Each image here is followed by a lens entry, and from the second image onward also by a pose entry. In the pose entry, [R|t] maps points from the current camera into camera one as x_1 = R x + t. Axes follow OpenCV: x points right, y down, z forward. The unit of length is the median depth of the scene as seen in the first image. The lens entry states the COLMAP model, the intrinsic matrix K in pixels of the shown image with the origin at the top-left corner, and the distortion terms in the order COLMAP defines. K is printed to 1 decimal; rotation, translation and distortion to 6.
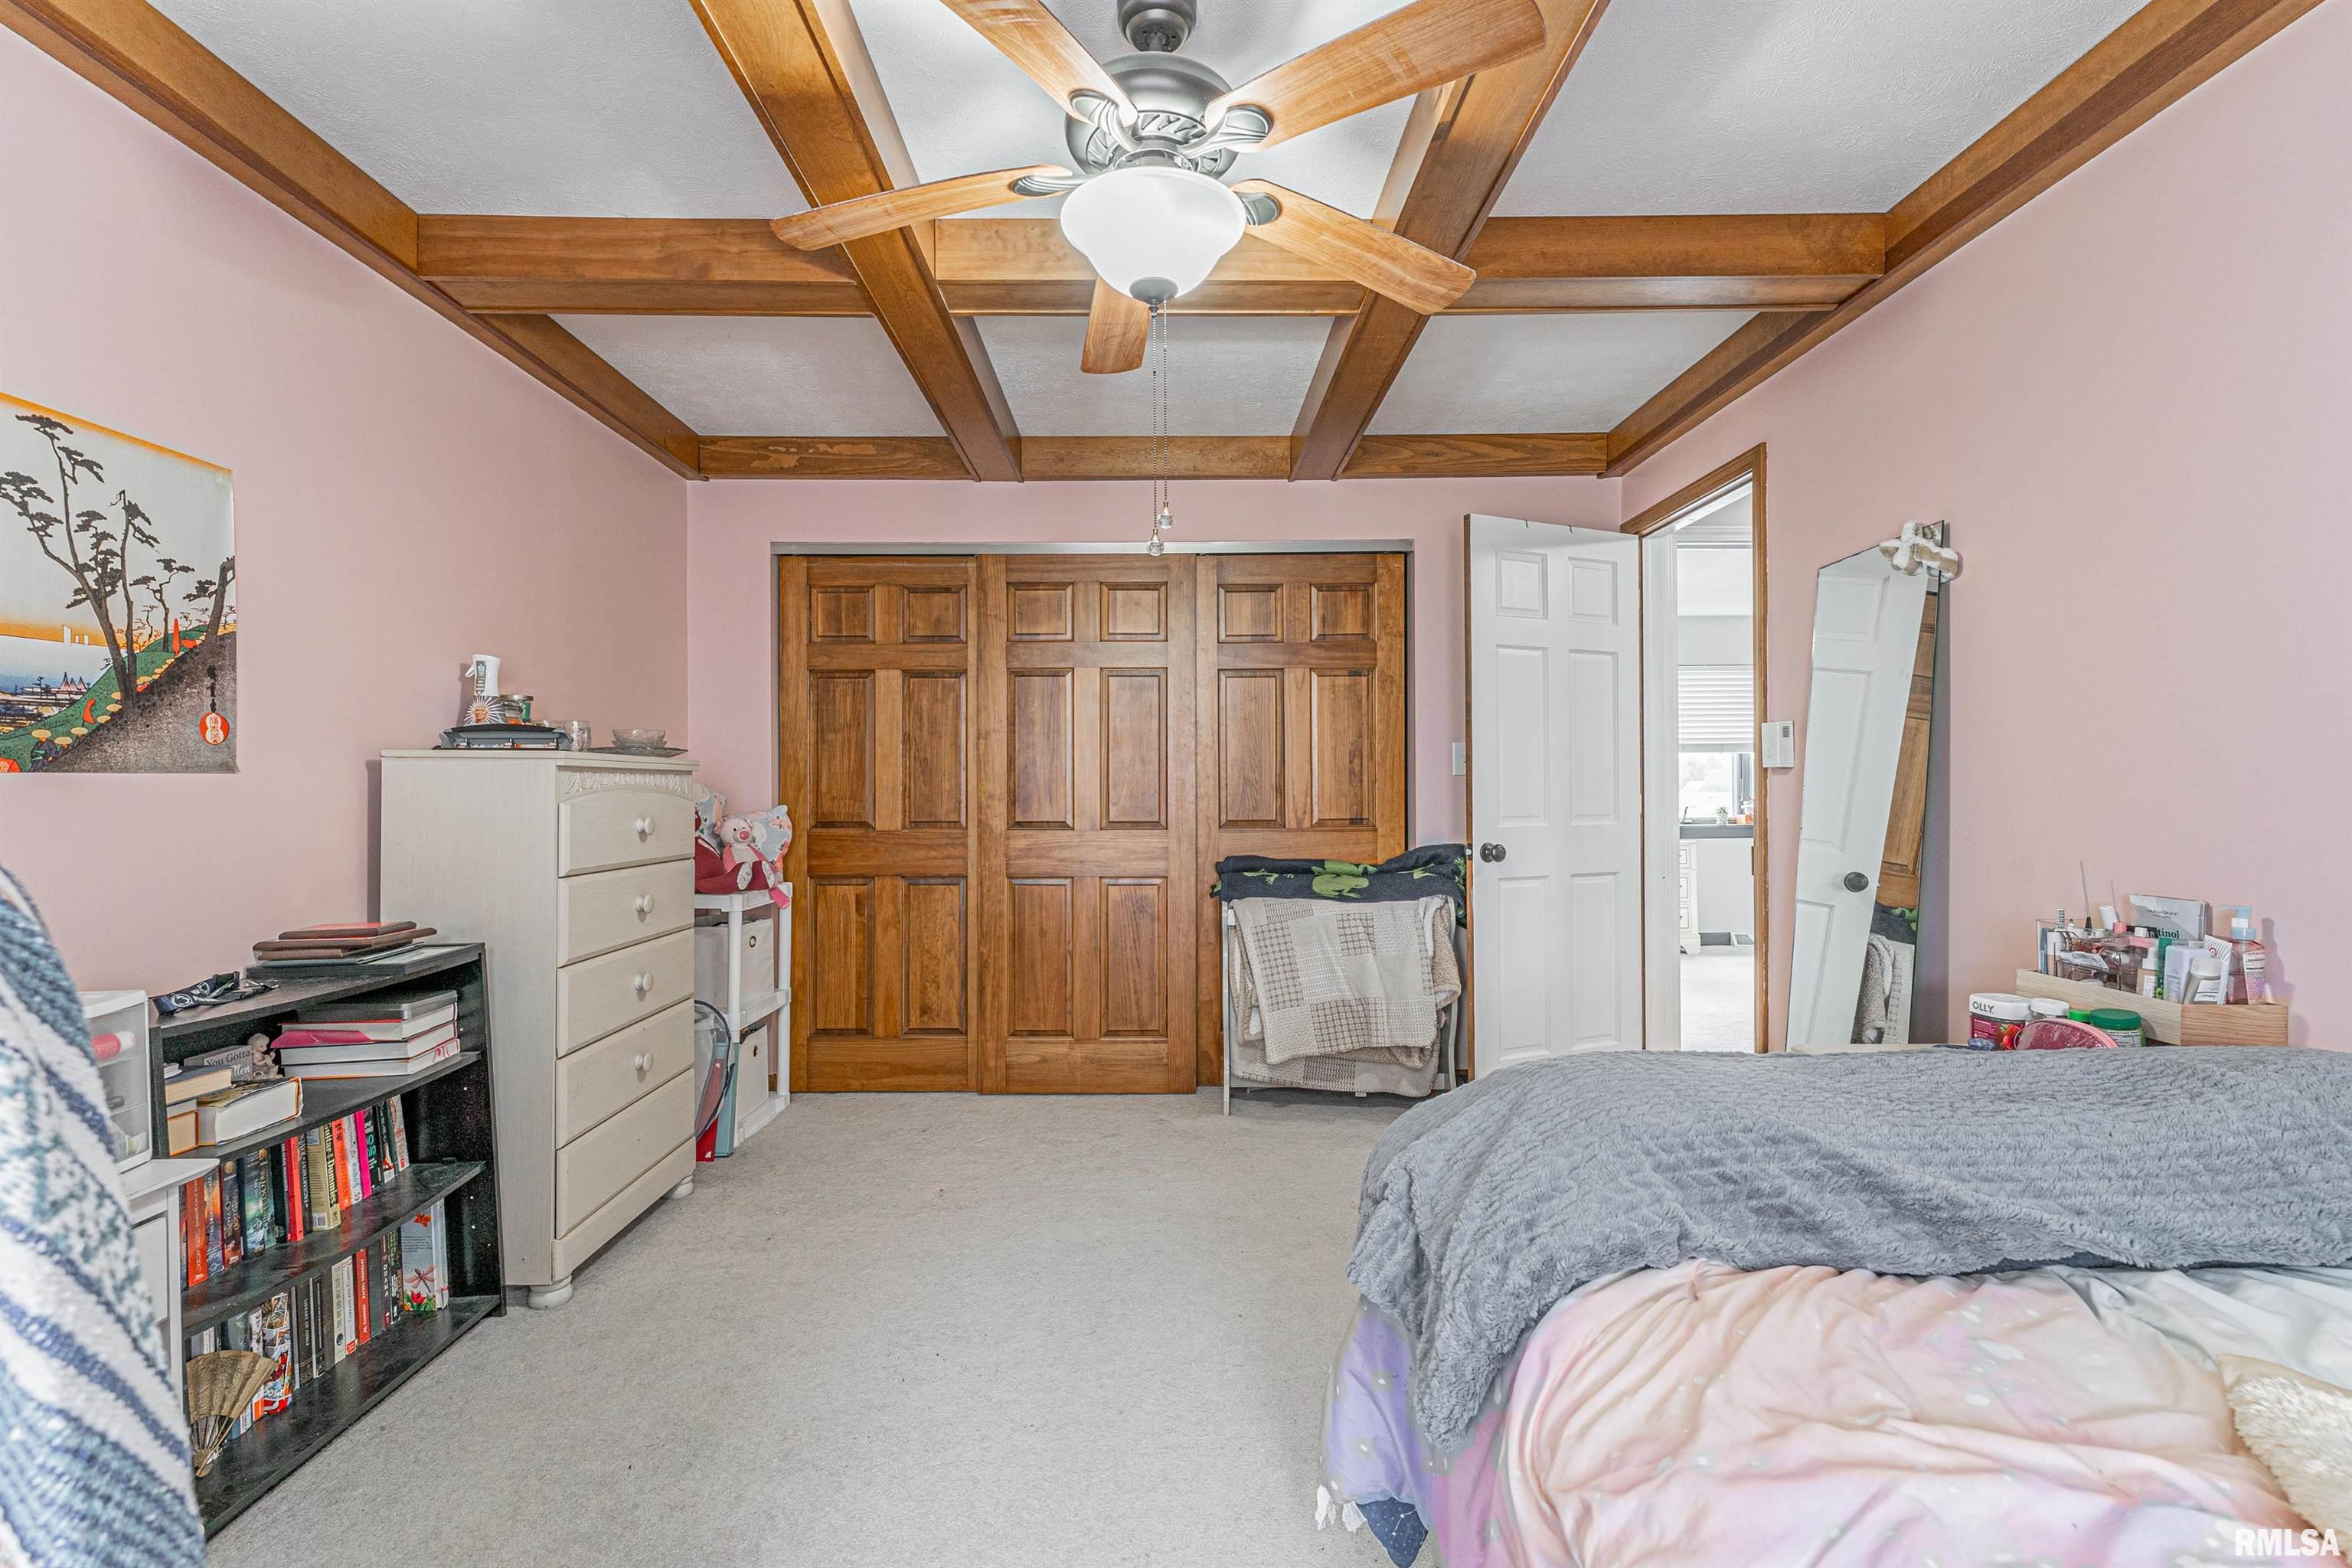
lens RADIAL K [[1036.5, 0, 1169.8], [0, 1036.5, 784.5], [0, 0, 1]] dist [0.001870, 0.000051]
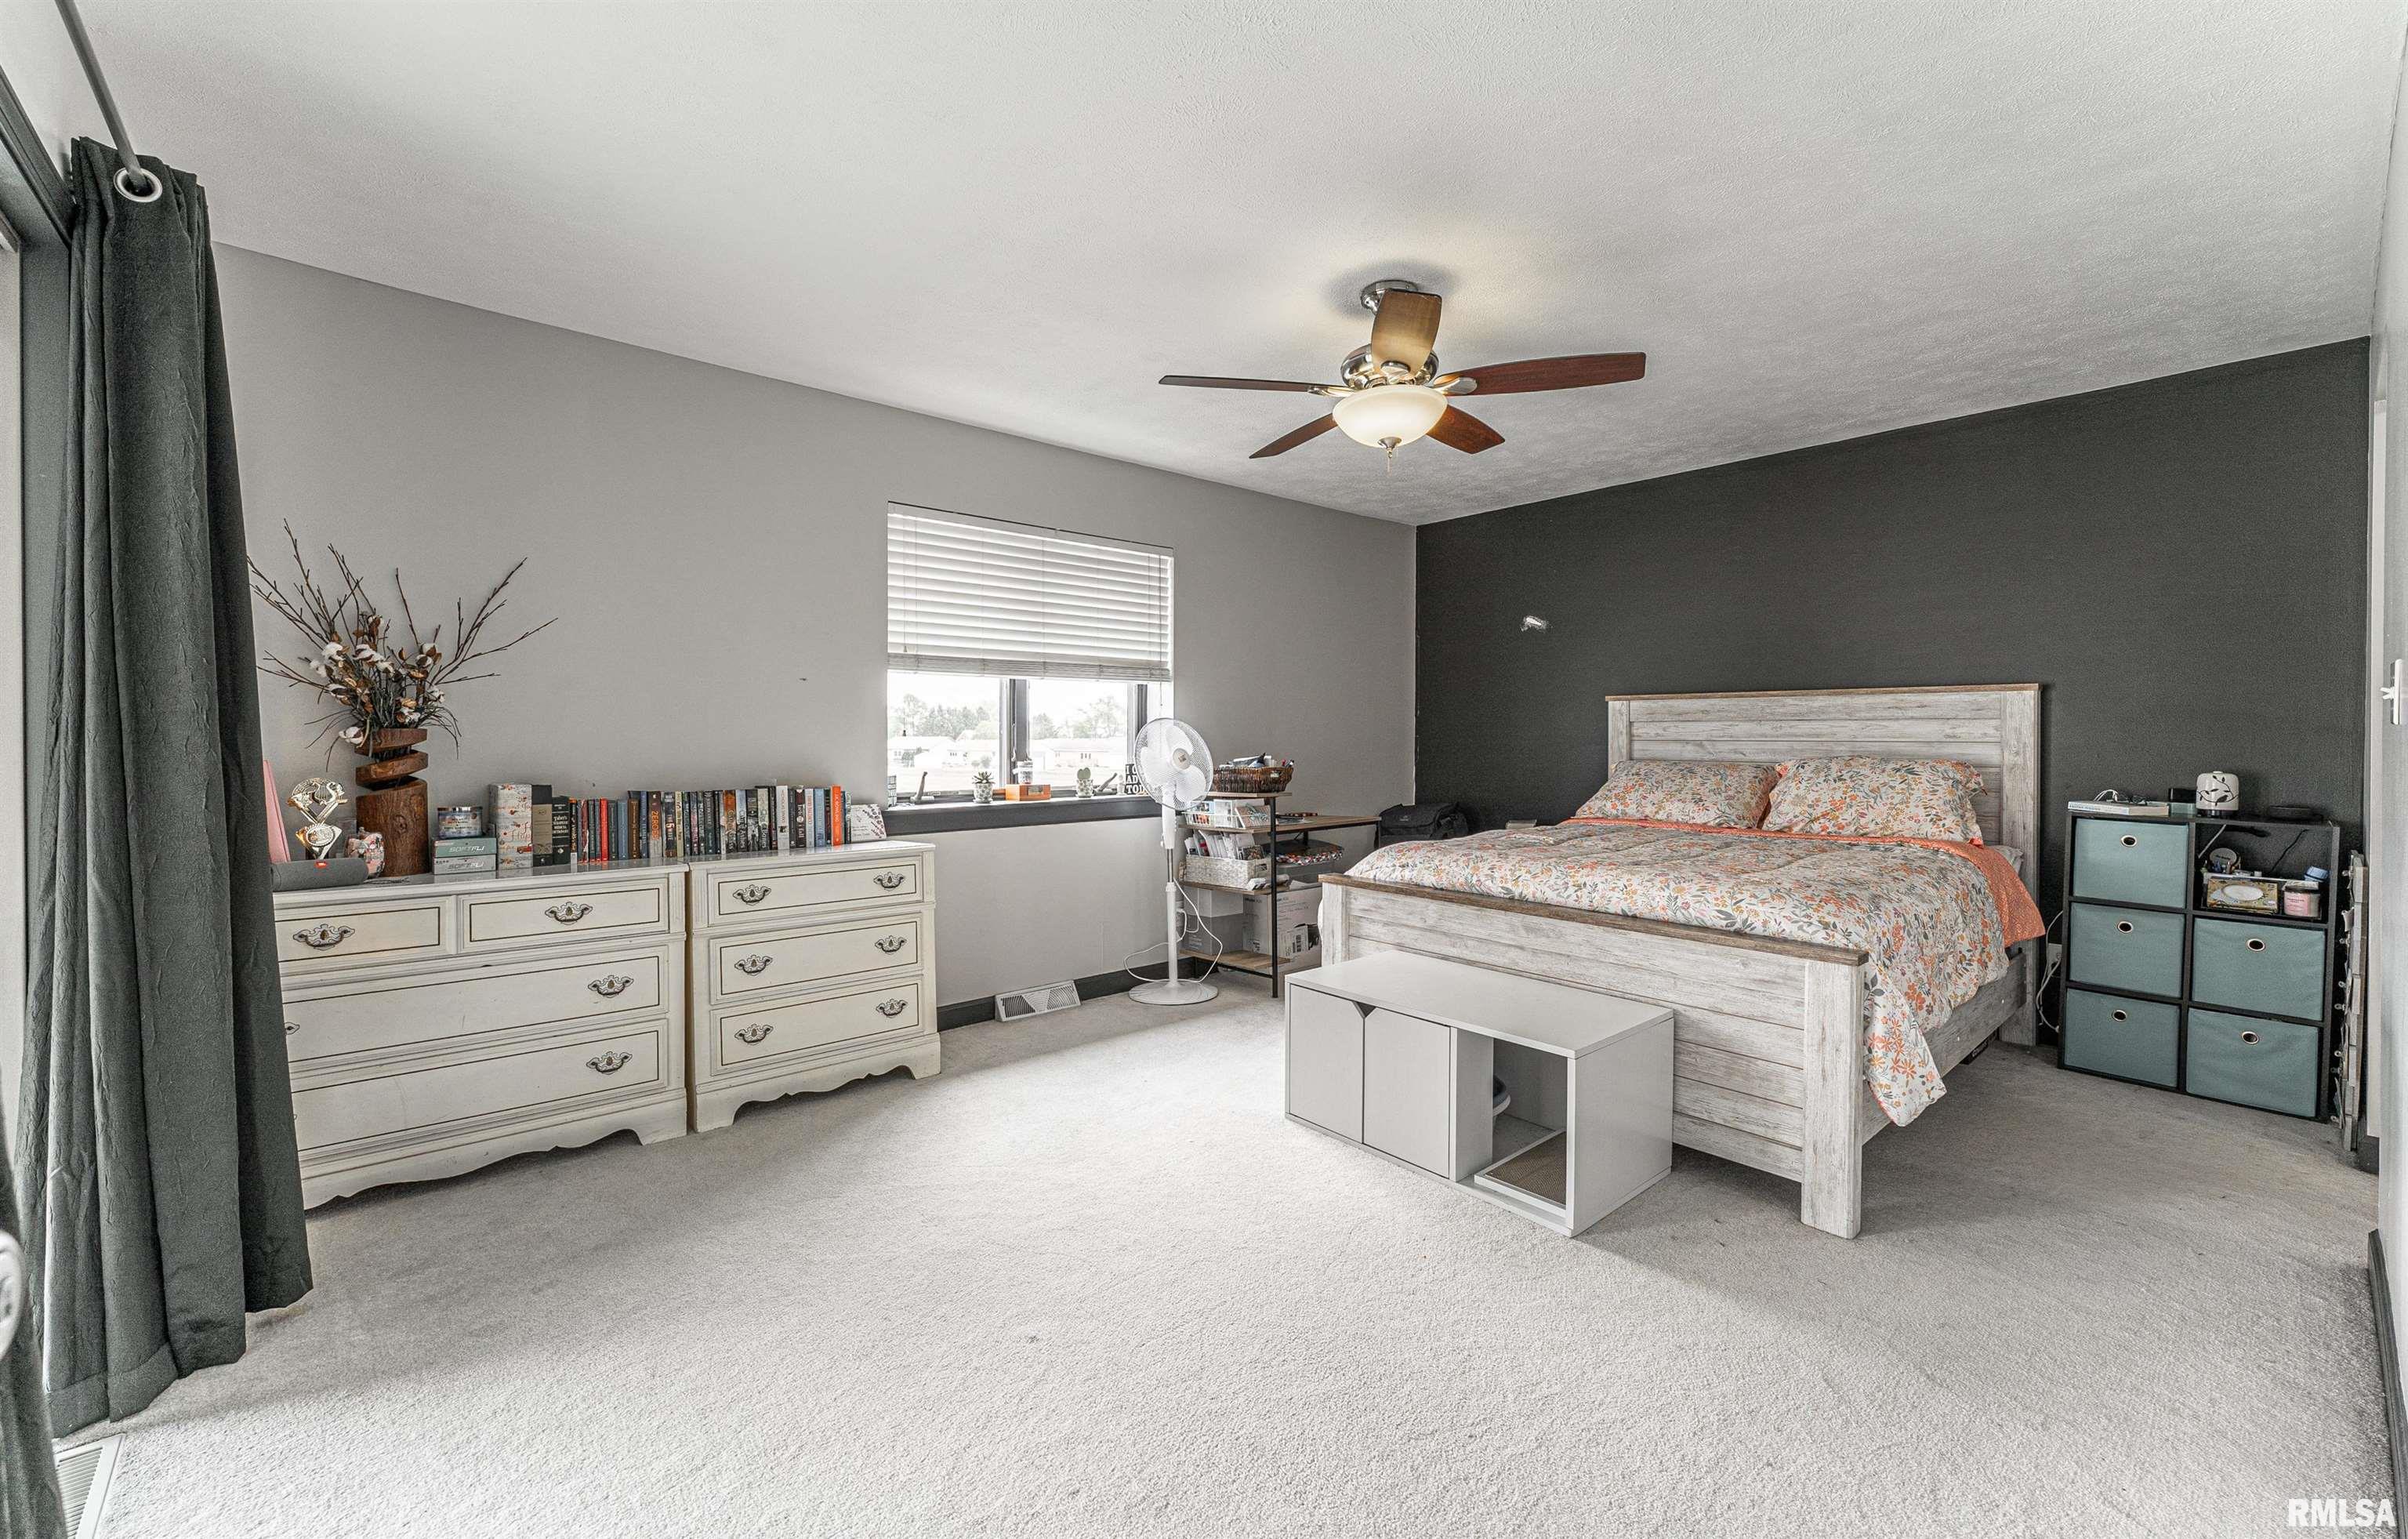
lens RADIAL K [[969.7, 0, 1199.4], [0, 969.7, 771.5], [0, 0, 1]] dist [-0.000207, -0.000002]
pose [[0.758457, 0.000194, 0.651723, 0.279161], [-0.008054, 0.999926, 0.009076, 0.016096], [-0.651673, -0.012132, 0.758403, 0.525611]]
